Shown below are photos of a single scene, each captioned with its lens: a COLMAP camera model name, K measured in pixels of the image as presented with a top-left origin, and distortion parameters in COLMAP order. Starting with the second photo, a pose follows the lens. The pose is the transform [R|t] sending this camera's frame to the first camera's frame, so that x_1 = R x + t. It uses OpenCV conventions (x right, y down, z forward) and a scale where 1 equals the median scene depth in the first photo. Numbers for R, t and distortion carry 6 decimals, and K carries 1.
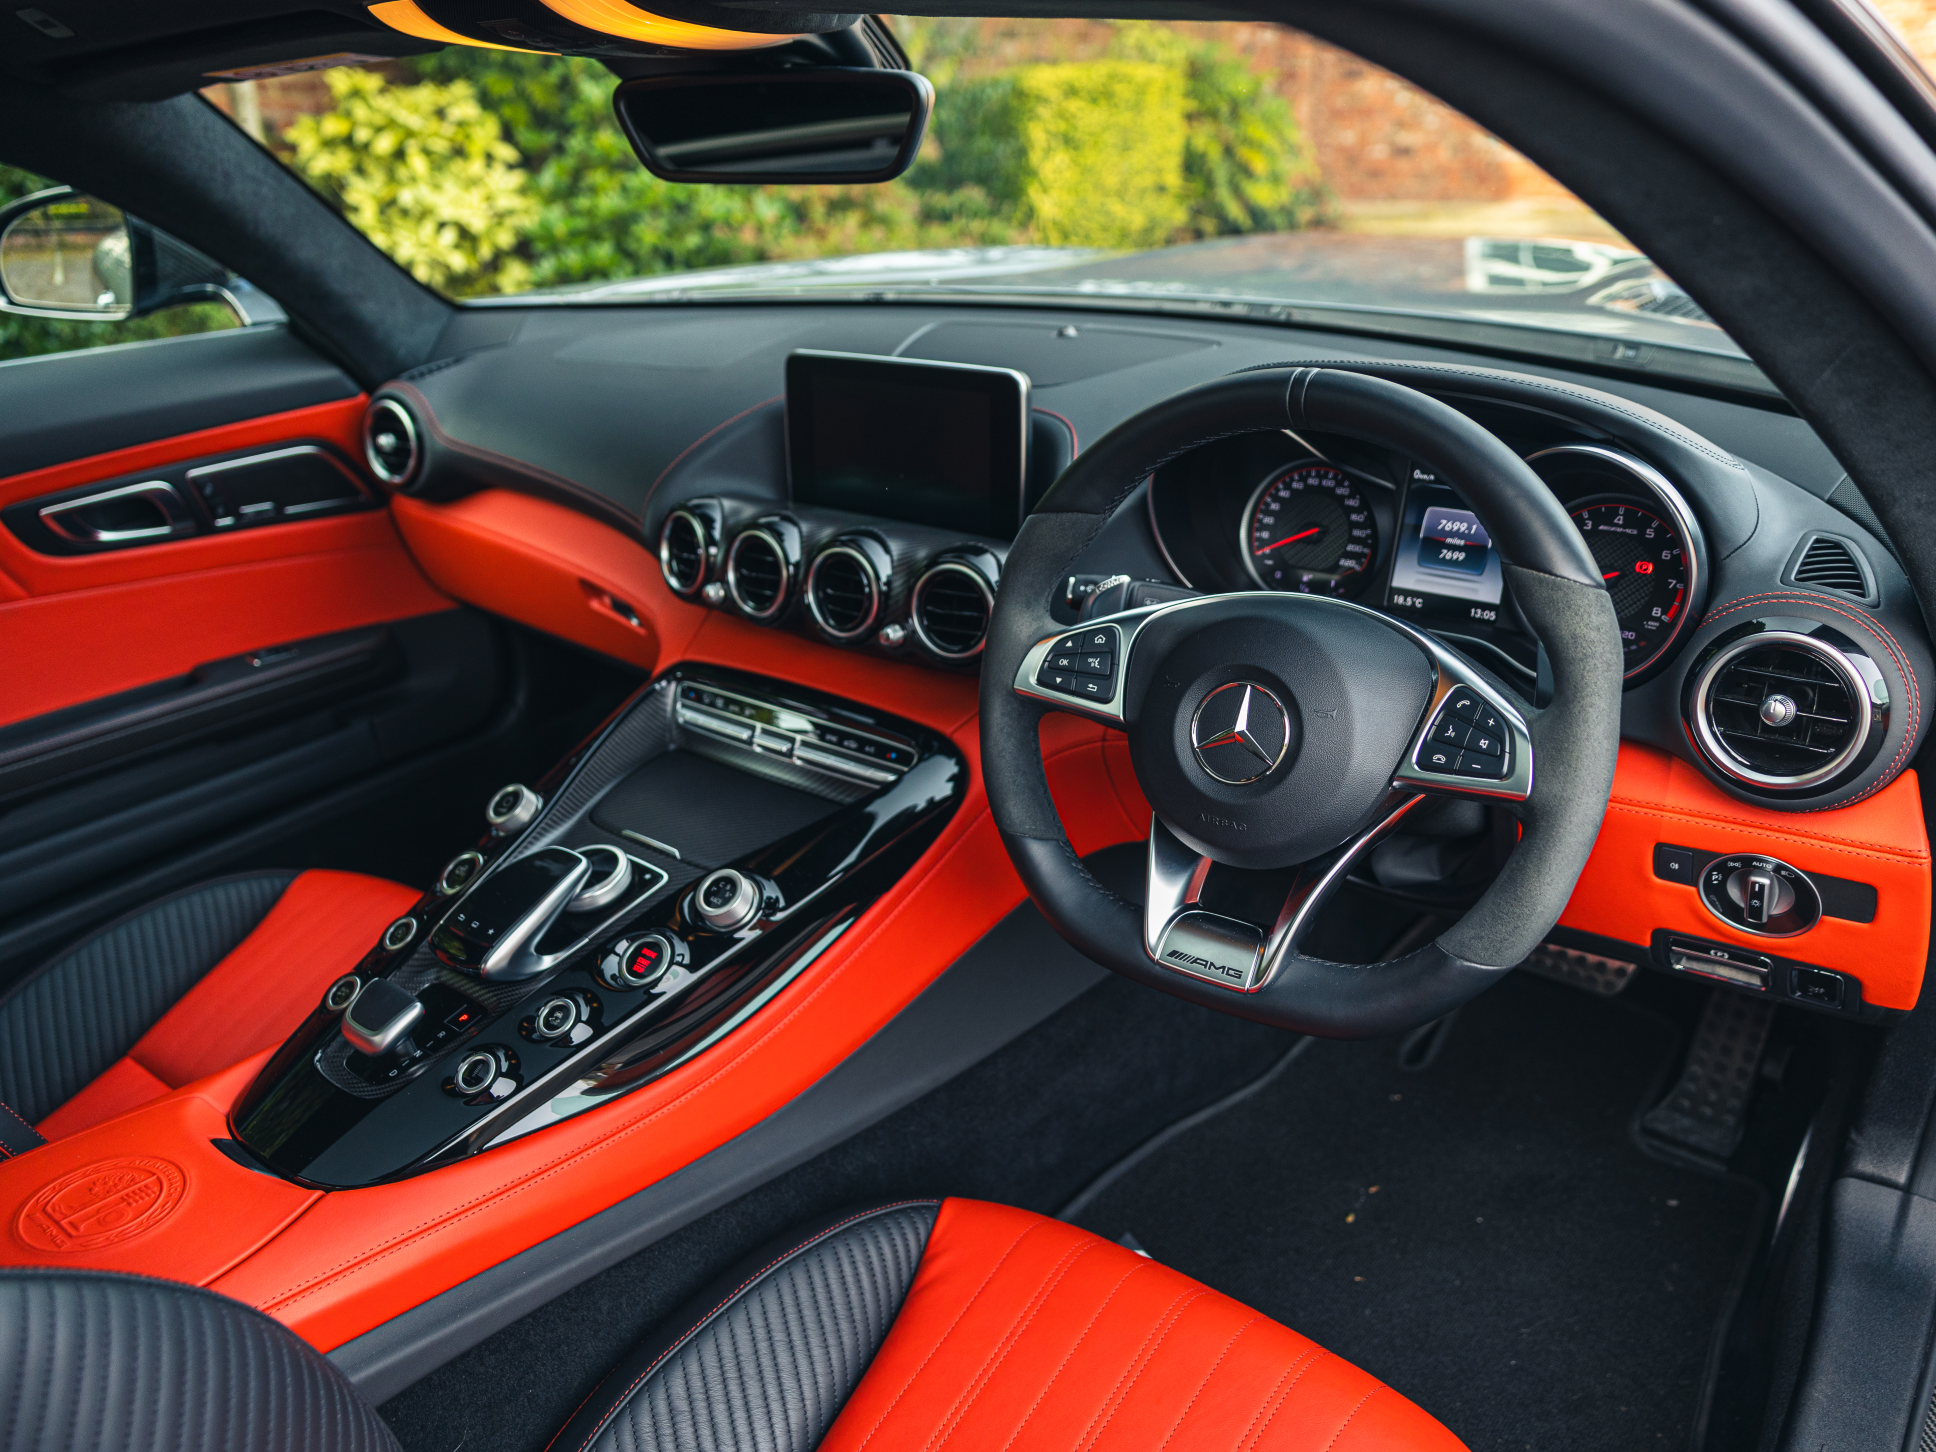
lens RADIAL K [[1470.4, 0, 970.3], [0, 1470.4, 727.3], [0, 0, 1]] dist [0.014696, -0.021330]
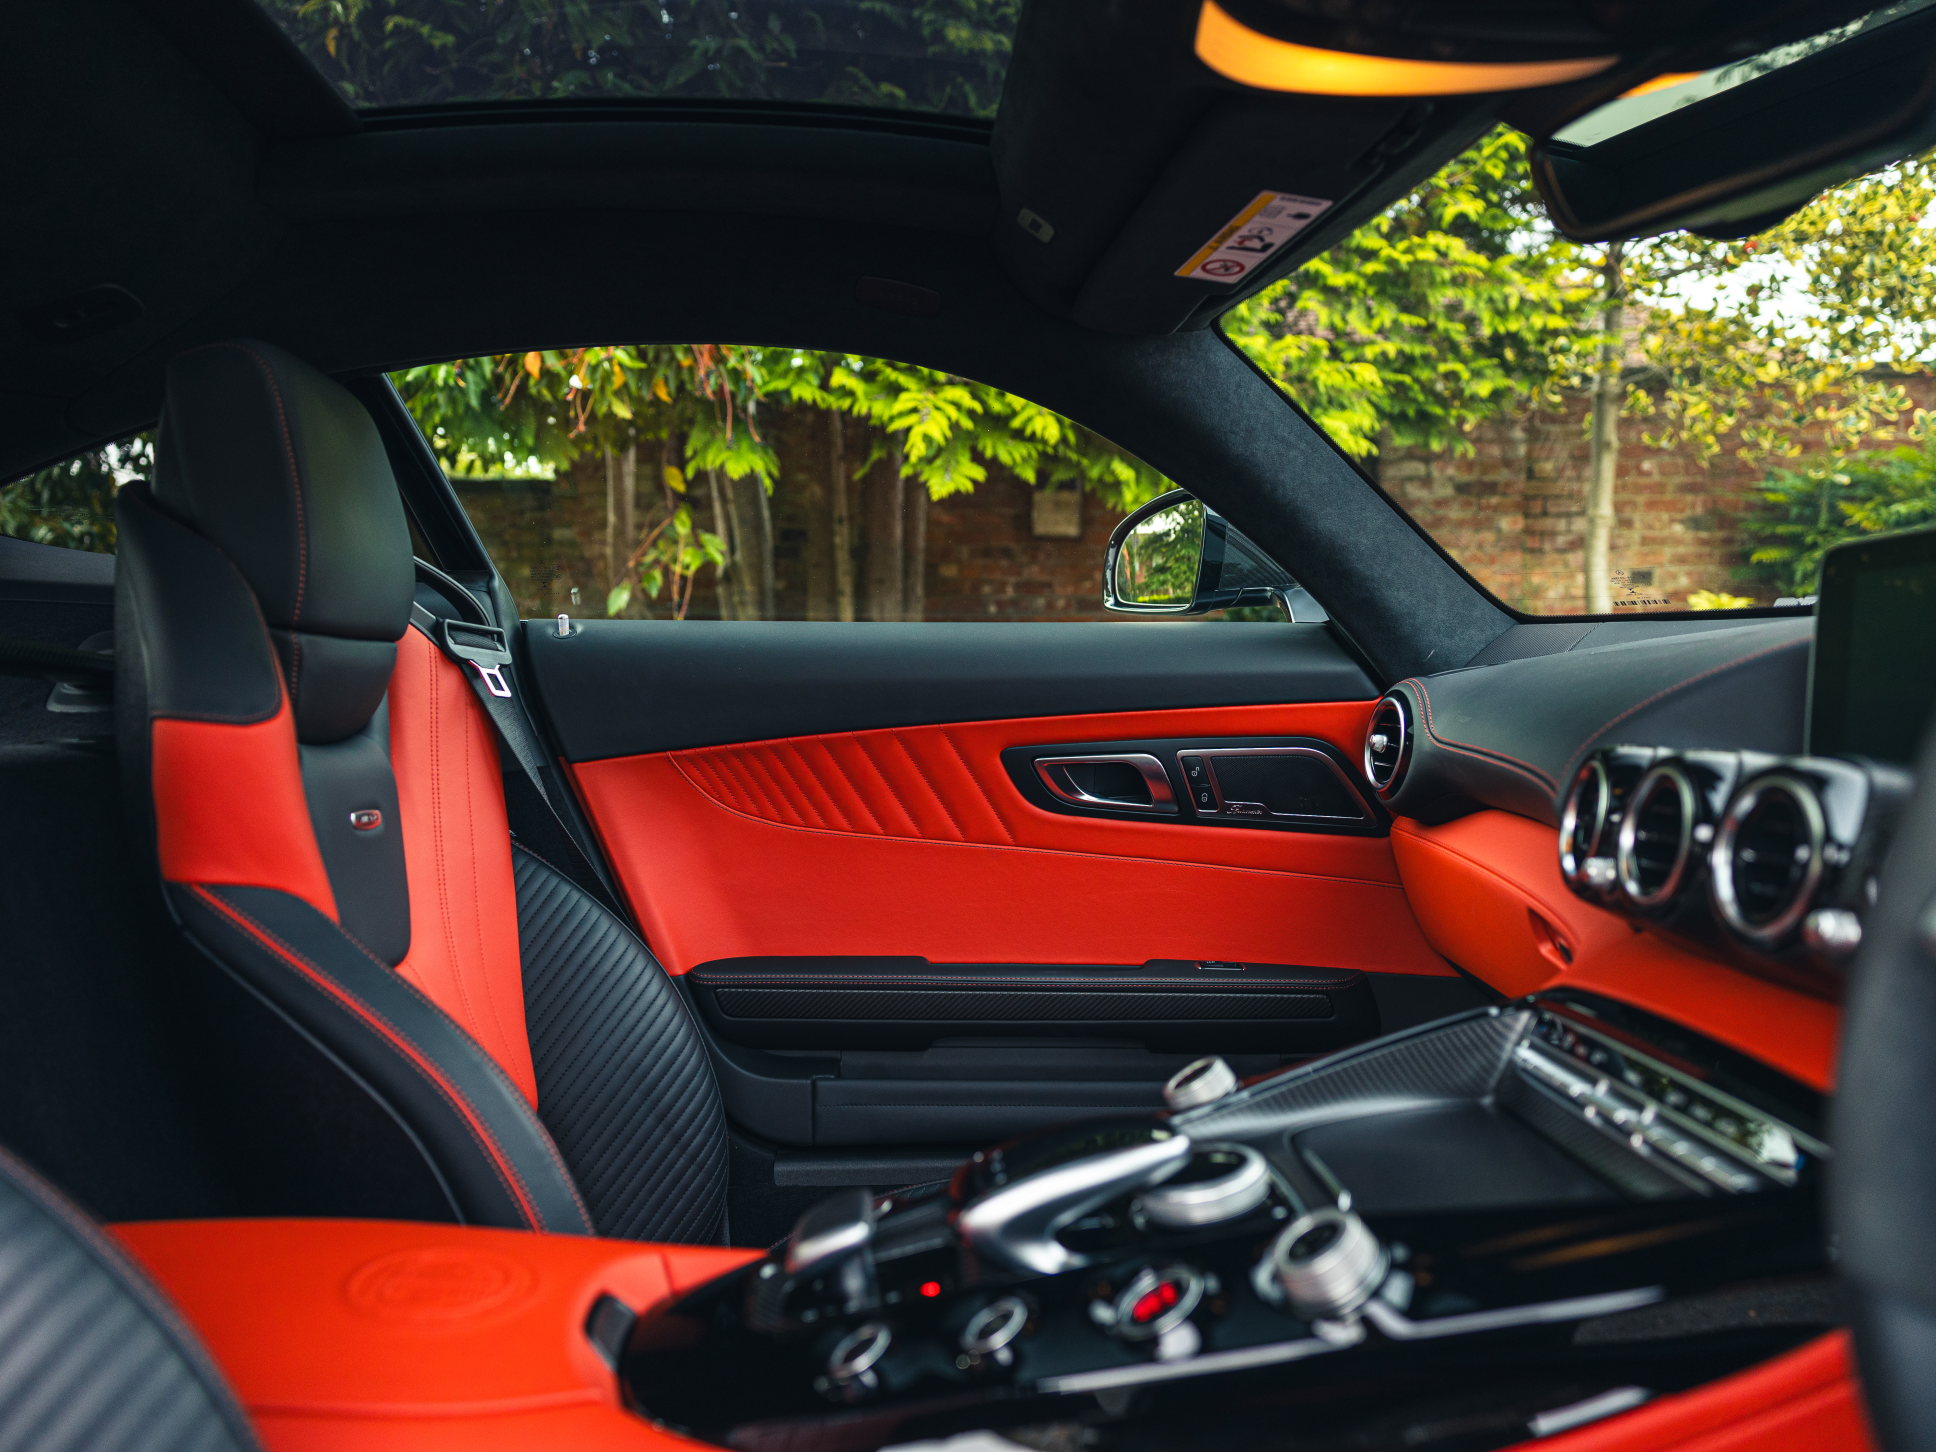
lens RADIAL K [[1470.4, 0, 937.1], [0, 1470.4, 730.2], [0, 0, 1]] dist [0.014696, -0.021330]
pose [[0.625949, 0.048225, -0.778371, 0.122231], [-0.331125, 0.920086, -0.209278, 0.072478], [0.706077, 0.388736, 0.591896, 0.355224]]
